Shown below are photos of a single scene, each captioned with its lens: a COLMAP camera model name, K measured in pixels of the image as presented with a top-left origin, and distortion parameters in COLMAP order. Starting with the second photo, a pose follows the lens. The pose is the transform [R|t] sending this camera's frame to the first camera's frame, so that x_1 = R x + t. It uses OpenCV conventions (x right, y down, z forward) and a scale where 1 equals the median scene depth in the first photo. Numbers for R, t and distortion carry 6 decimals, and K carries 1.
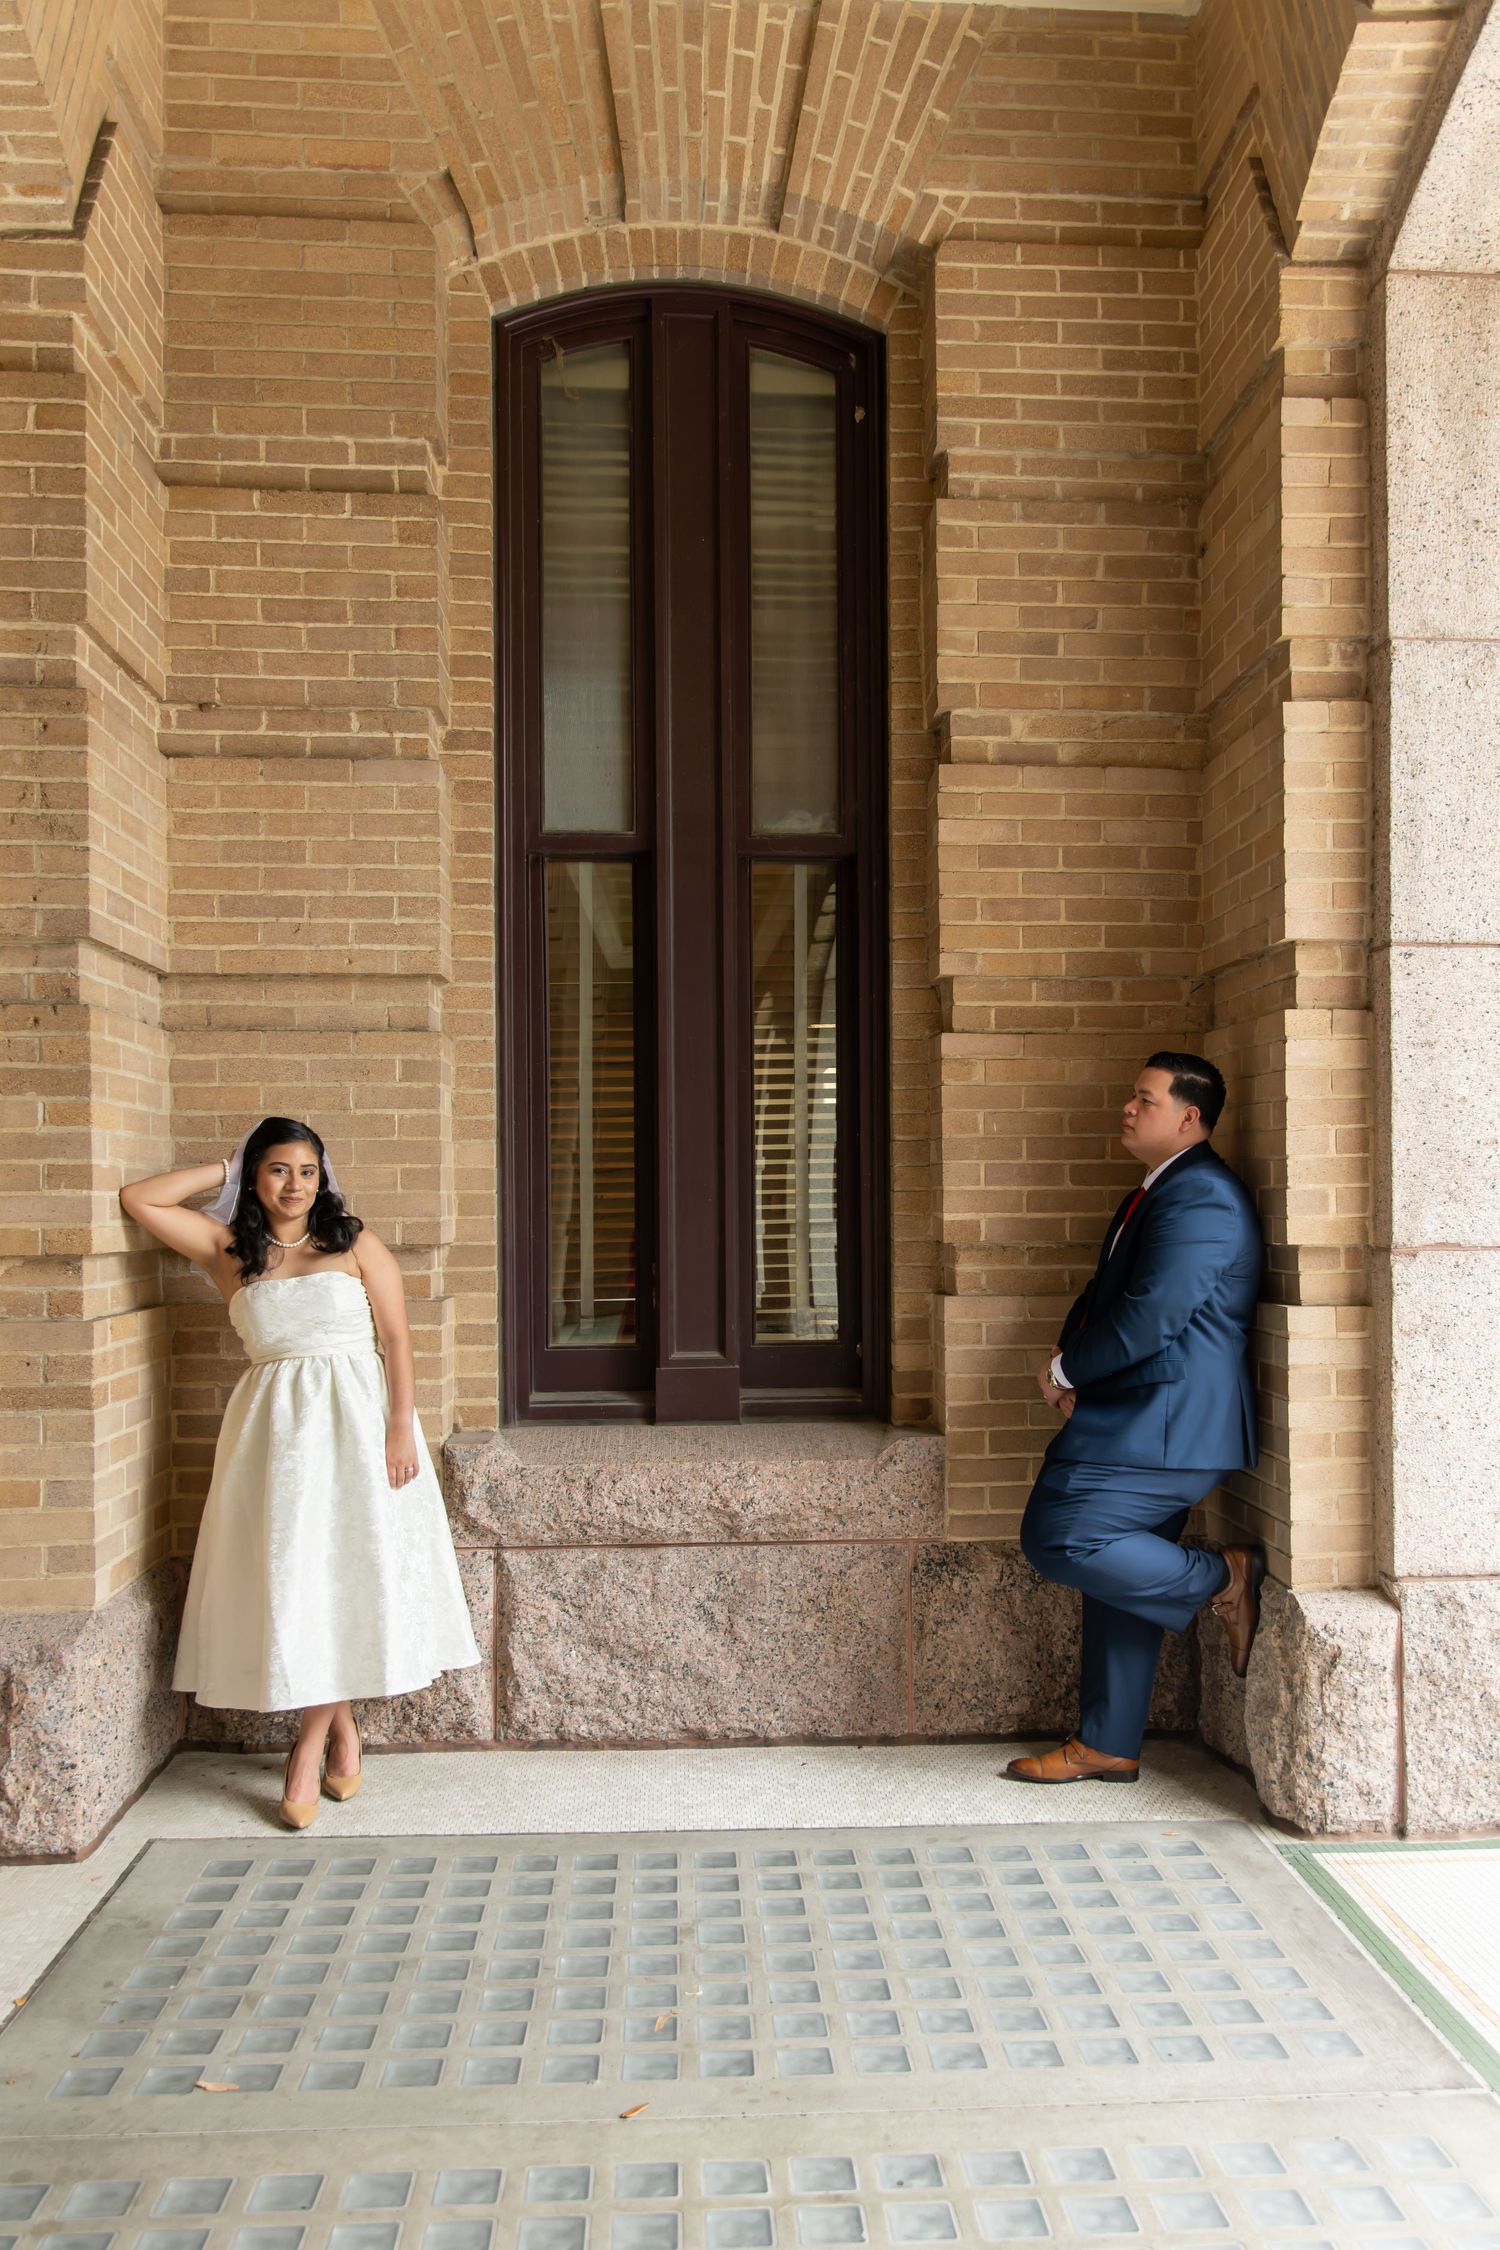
lens RADIAL K [[1520.2, 0, 734.0], [0, 1520.2, 1165.3], [0, 0, 1]] dist [-0.002767, 0.000362]
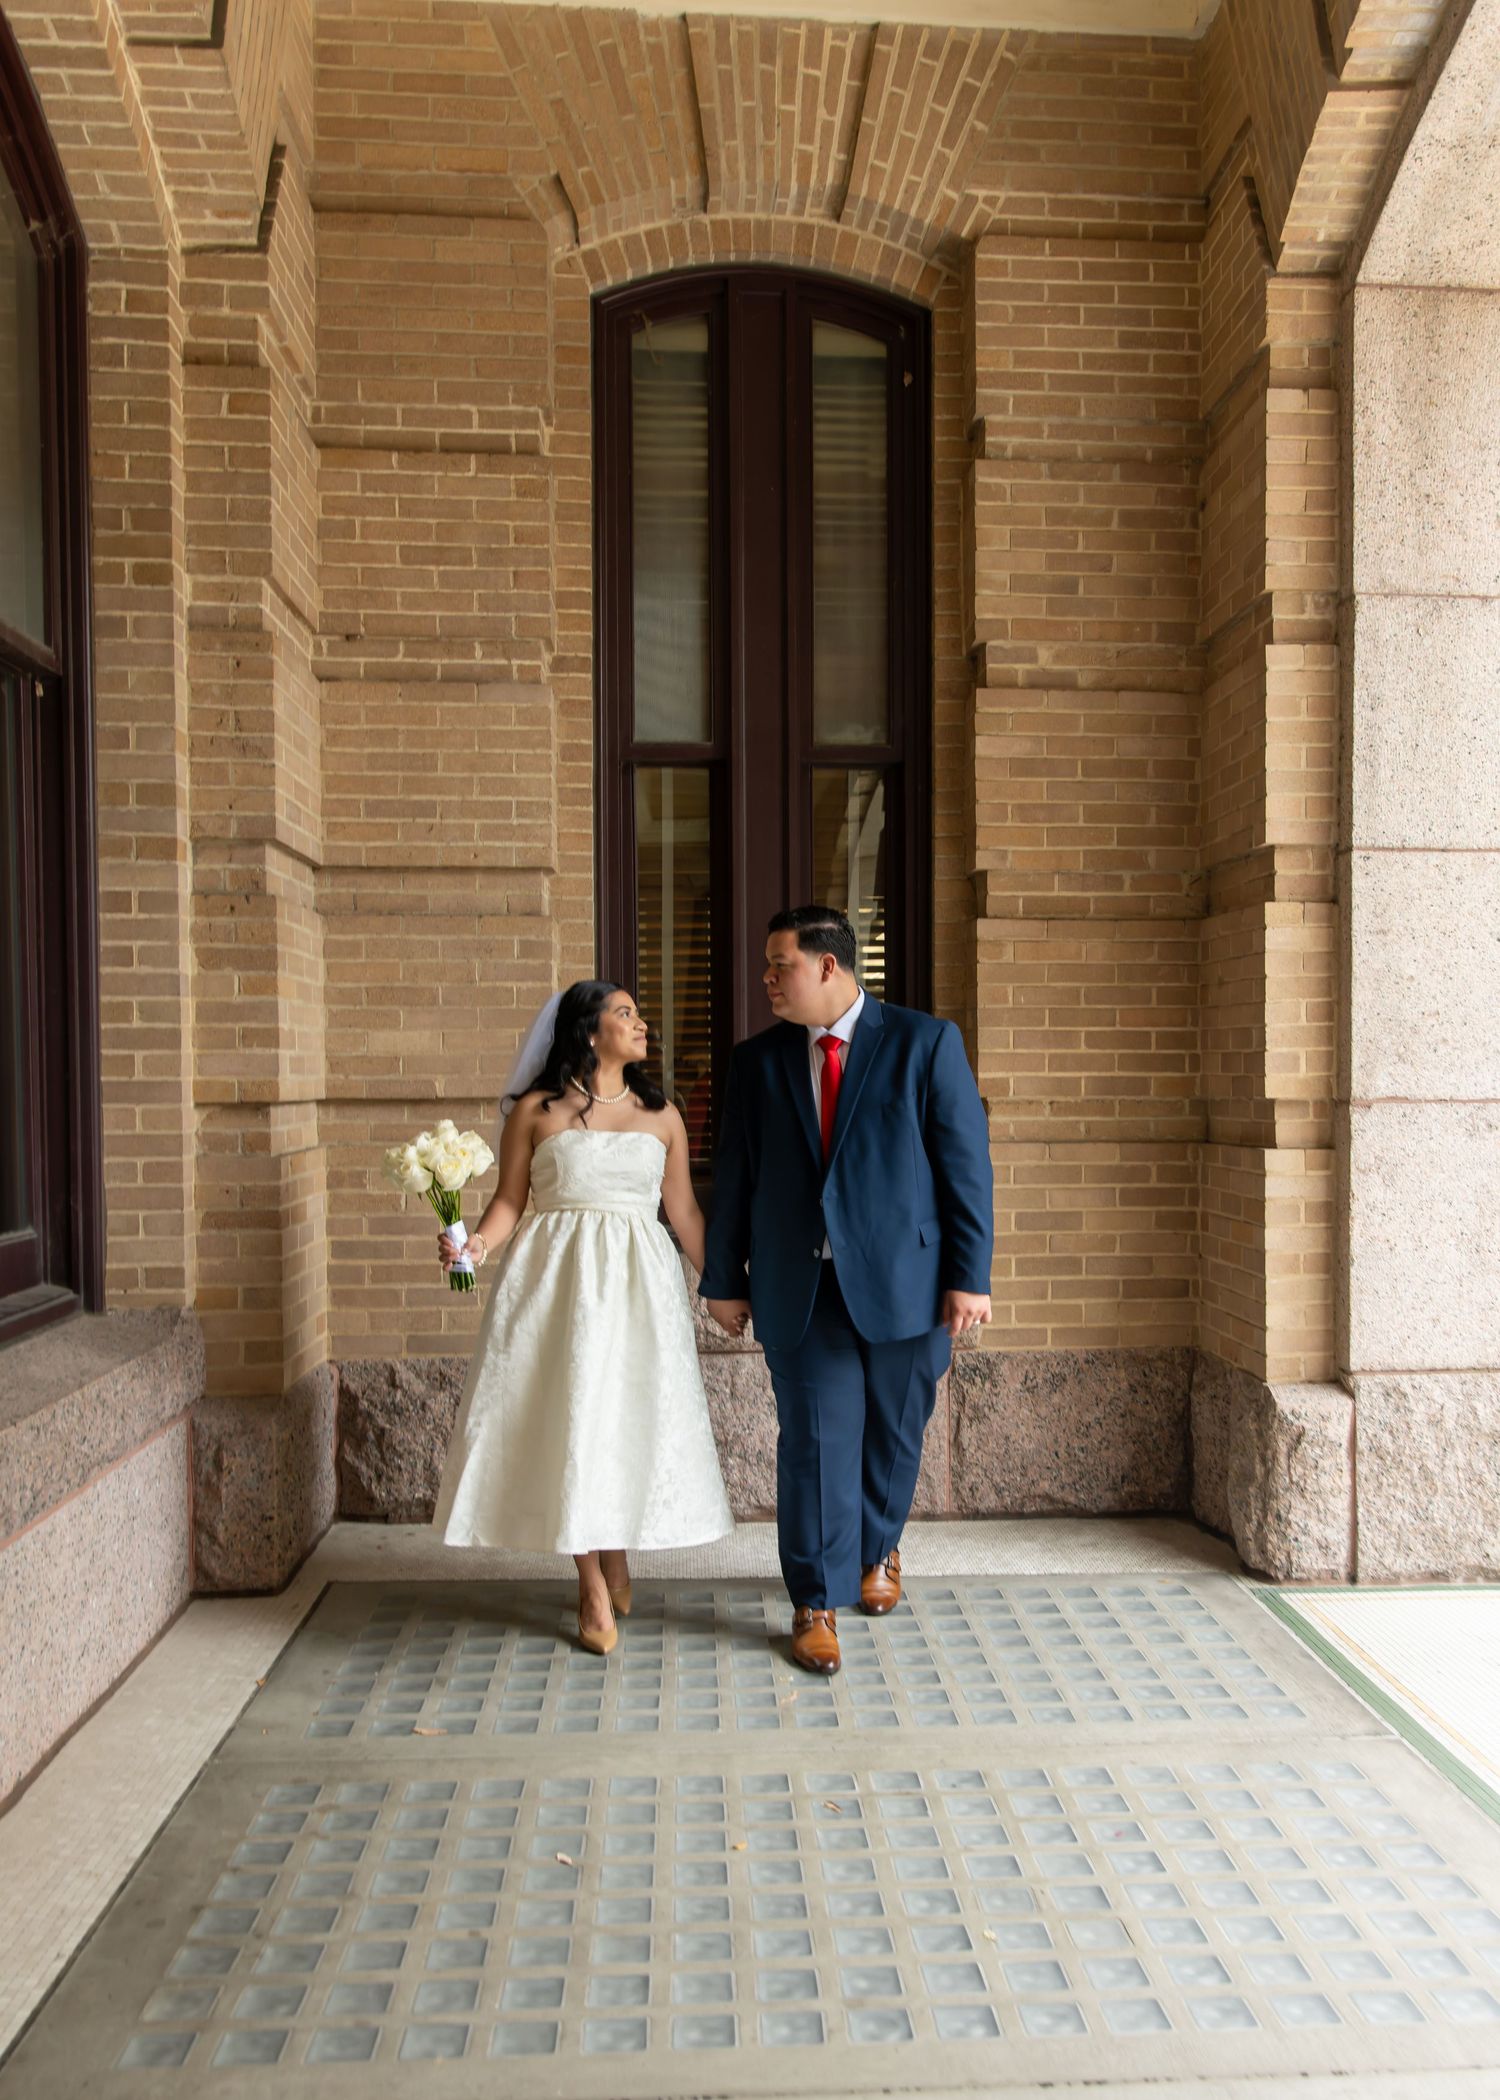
lens RADIAL K [[1560.6, 0, 759.6], [0, 1560.6, 1055.4], [0, 0, 1]] dist [0.000114, -0.000784]
pose [[0.999946, 0.003497, 0.009800, -0.047844], [-0.003622, 0.999912, 0.012740, 0.004011], [-0.009755, -0.012774, 0.999871, -0.227396]]
